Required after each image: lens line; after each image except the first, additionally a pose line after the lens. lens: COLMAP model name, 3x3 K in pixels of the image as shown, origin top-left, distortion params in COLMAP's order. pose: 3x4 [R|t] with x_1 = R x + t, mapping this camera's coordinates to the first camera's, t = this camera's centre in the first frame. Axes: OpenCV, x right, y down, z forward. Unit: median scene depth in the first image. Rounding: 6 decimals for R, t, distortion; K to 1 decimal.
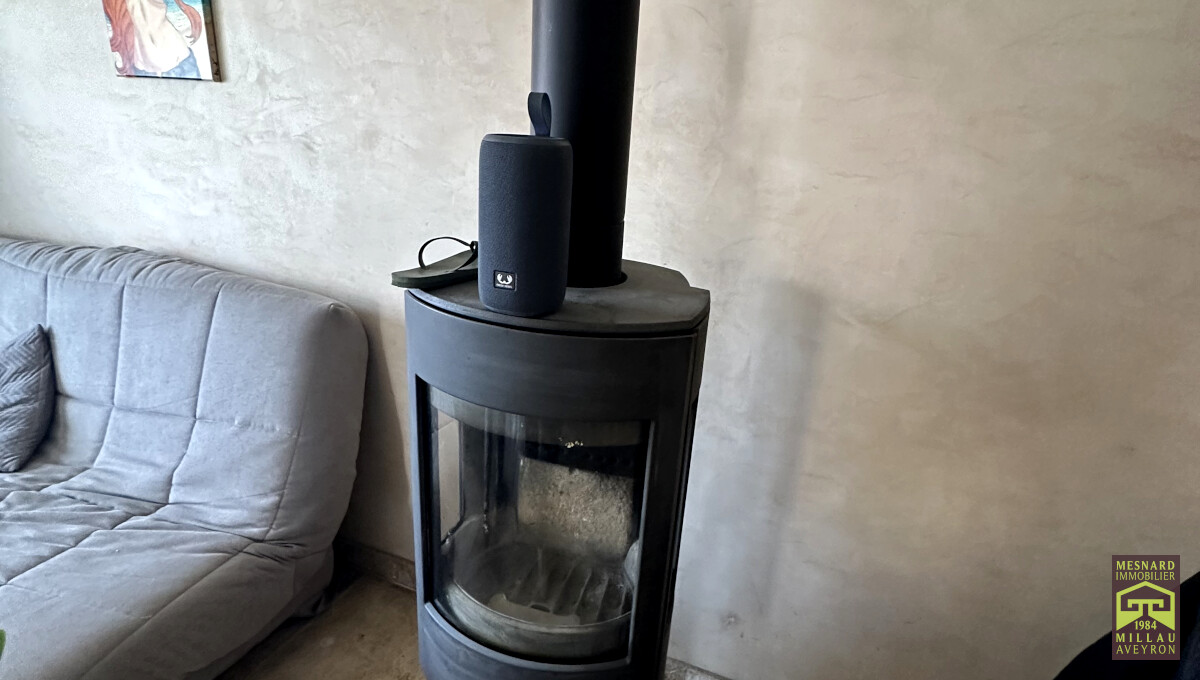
lens RADIAL K [[641.1, 0, 598.7], [0, 641.1, 338.5], [0, 0, 1]] dist [-0.006517, 0.000619]
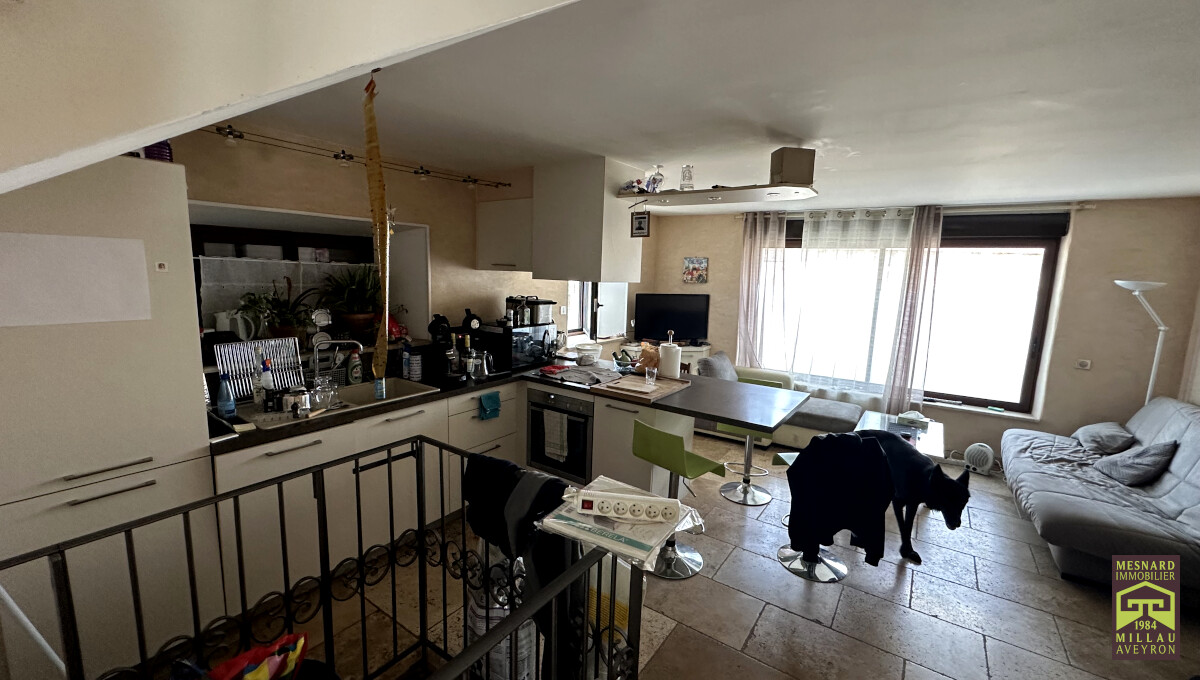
lens RADIAL K [[479.6, 0, 599.9], [0, 479.6, 340.7], [0, 0, 1]] dist [-0.005155, 0.001251]
pose [[-0.217012, 0.079228, -0.972948, 1.252606], [-0.367966, 0.916539, 0.156708, 0.150794], [0.904161, 0.392020, -0.169747, -0.735145]]
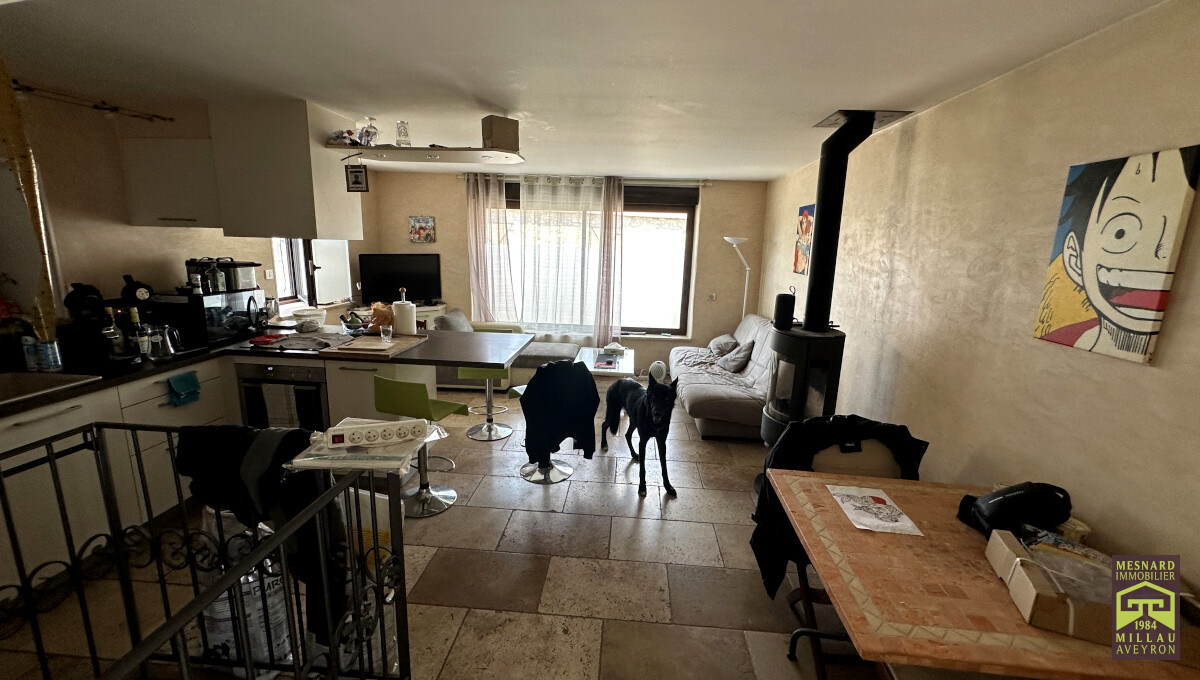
lens RADIAL K [[479.6, 0, 599.4], [0, 479.6, 341.6], [0, 0, 1]] dist [-0.005155, 0.001251]
pose [[0.313413, 0.148658, -0.937909, 1.432847], [-0.329654, 0.943281, 0.039352, 0.177476], [0.890562, 0.296852, 0.344642, -0.712421]]
